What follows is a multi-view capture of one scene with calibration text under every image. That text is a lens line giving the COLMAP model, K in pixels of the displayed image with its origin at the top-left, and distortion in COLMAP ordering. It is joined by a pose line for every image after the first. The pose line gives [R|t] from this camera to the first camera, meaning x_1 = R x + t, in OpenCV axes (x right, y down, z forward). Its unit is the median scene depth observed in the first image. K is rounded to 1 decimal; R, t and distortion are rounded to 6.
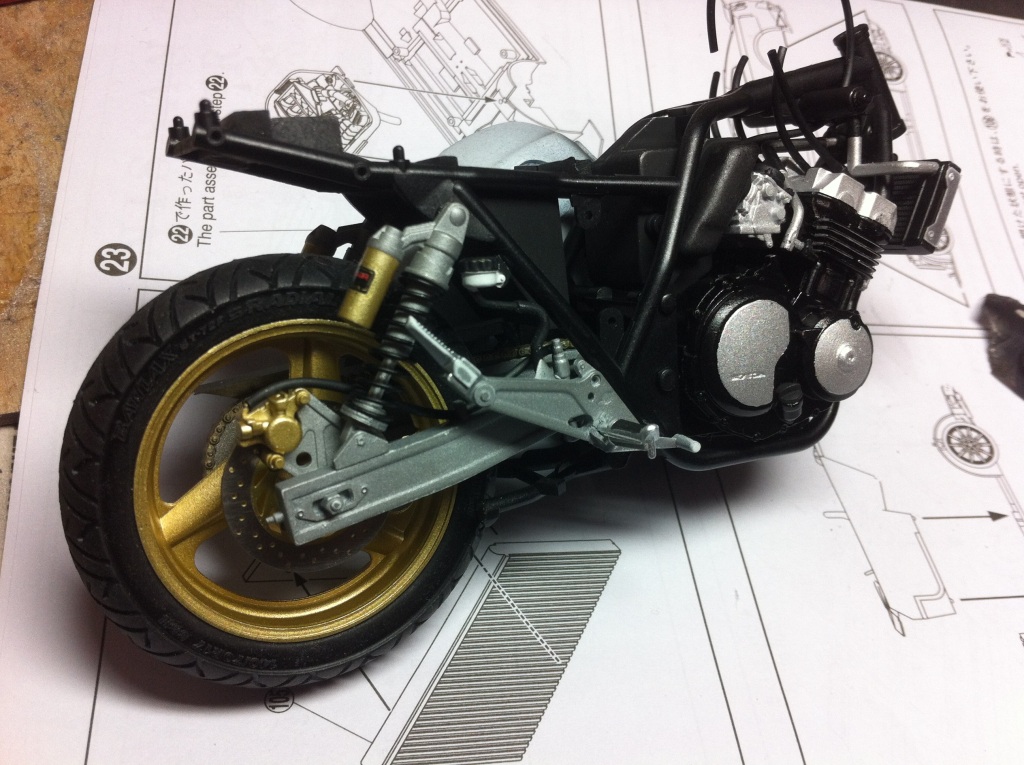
lens RADIAL K [[1015.8, 0, 512.0], [0, 1015.8, 382.5], [0, 0, 1]] dist [0.087610, -0.475381]
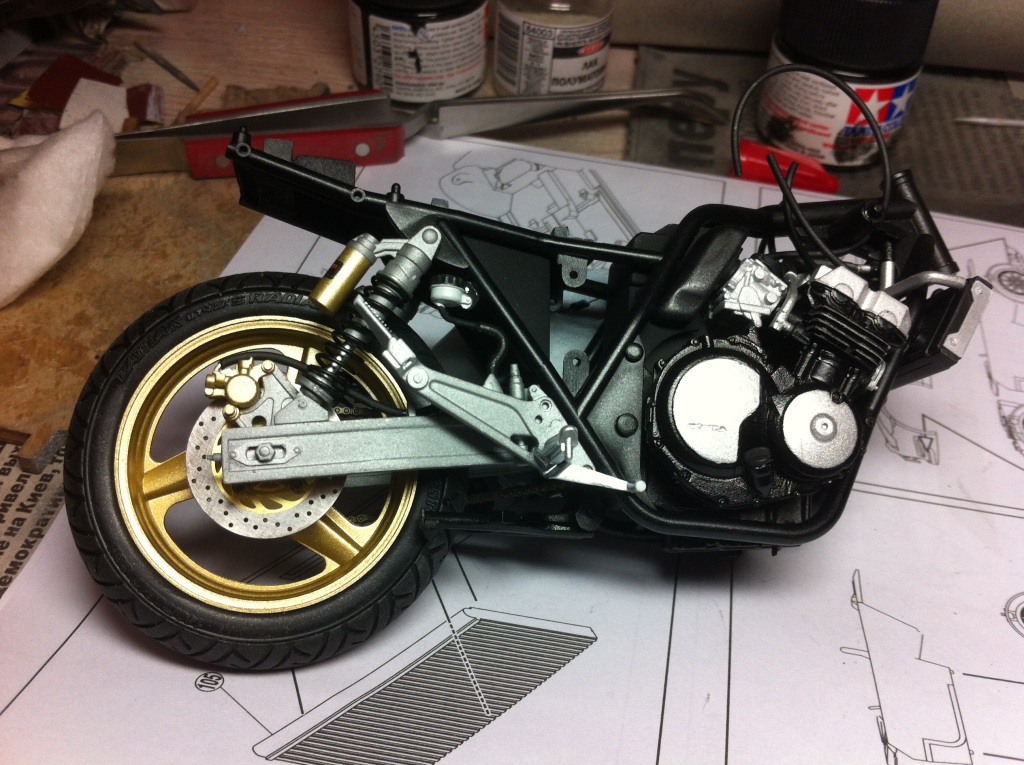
lens RADIAL K [[1015.8, 0, 512.0], [0, 1015.8, 382.5], [0, 0, 1]] dist [0.087610, -0.475381]
pose [[0.941743, 0.061956, -0.330578, 0.356698], [-0.183227, 0.918738, -0.349783, 0.315550], [0.282043, 0.389977, 0.876567, 0.059748]]
